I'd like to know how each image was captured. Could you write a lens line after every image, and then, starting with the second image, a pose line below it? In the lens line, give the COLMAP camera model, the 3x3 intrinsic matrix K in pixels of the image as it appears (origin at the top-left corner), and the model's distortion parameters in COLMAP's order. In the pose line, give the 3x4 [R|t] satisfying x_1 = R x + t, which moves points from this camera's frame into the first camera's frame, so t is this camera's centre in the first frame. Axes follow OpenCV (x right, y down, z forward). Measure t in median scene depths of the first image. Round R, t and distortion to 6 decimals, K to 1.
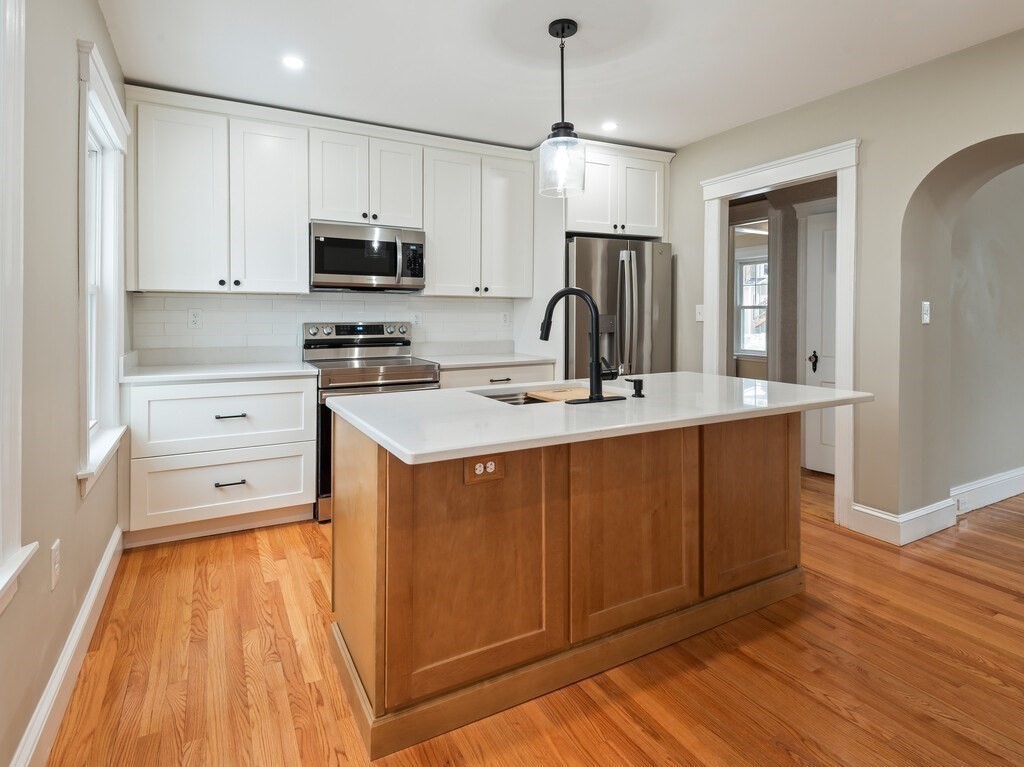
lens RADIAL K [[559.3, 0, 517.8], [0, 559.3, 316.8], [0, 0, 1]] dist [0.004921, -0.000422]
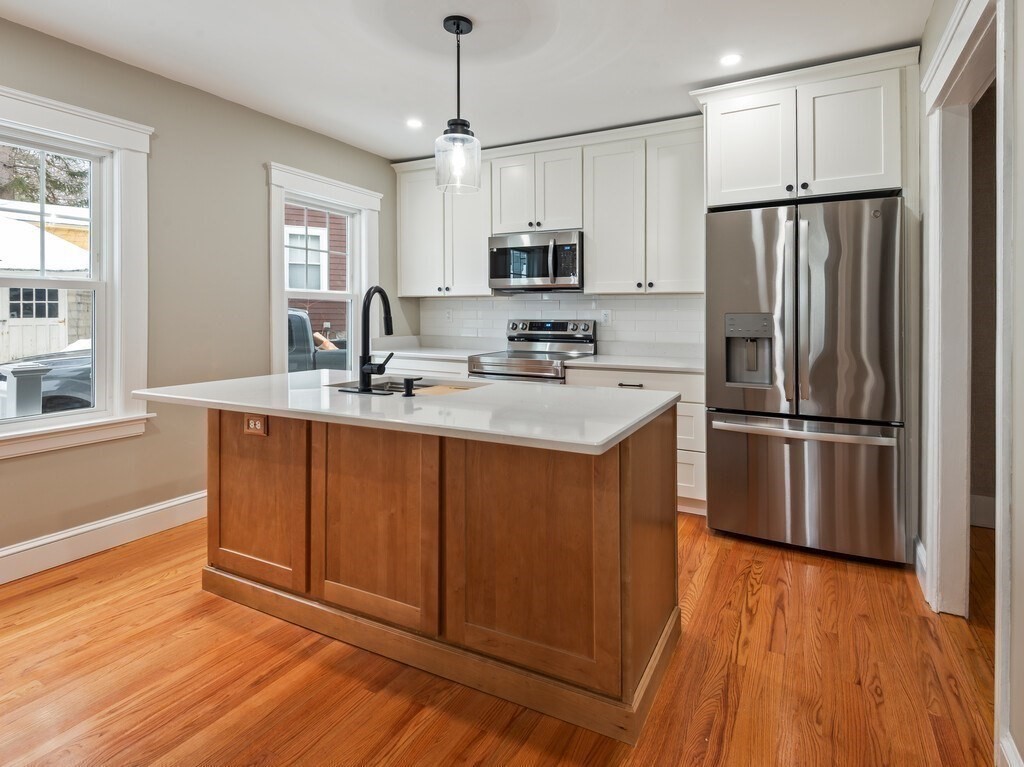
lens RADIAL K [[559.3, 0, 517.8], [0, 559.3, 316.8], [0, 0, 1]] dist [0.004921, -0.000422]
pose [[0.544250, 0.003692, -0.838915, 0.680255], [-0.003418, 0.999992, 0.002183, 0.001988], [0.838916, 0.001679, 0.544258, 0.380767]]
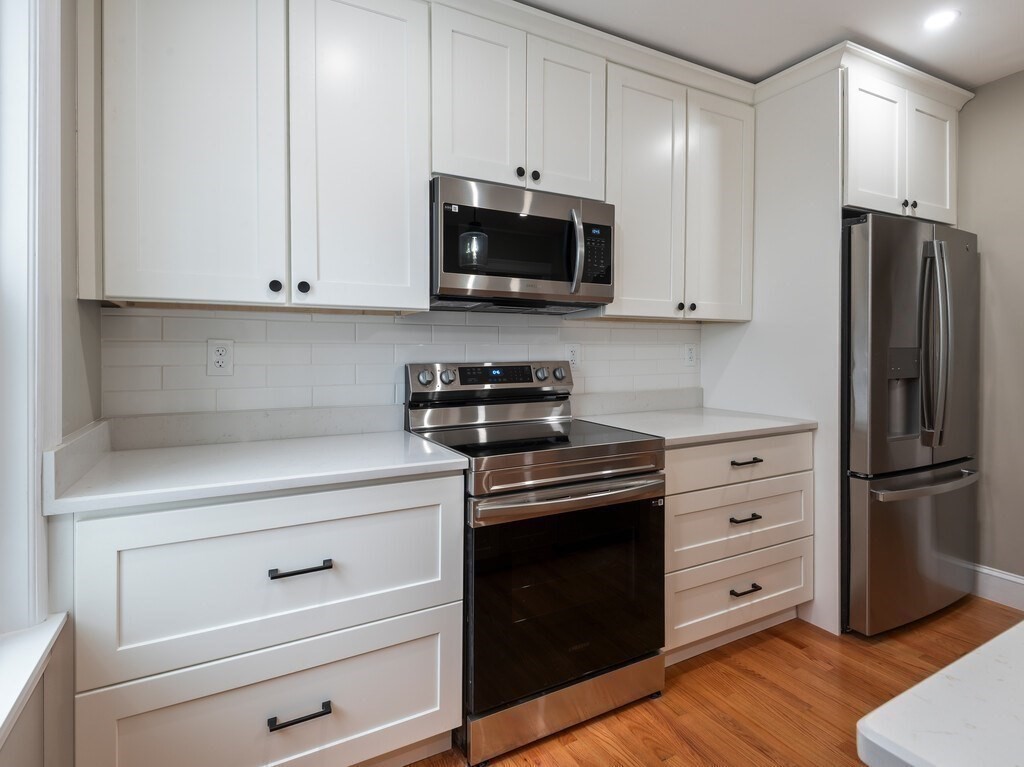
lens RADIAL K [[552.1, 0, 523.3], [0, 552.1, 349.9], [0, 0, 1]] dist [0.004260, 0.000144]
pose [[0.999994, -0.002679, -0.002264, -0.279085], [0.002671, 0.999991, -0.003277, -0.000999], [0.002273, 0.003271, 0.999992, 0.462092]]
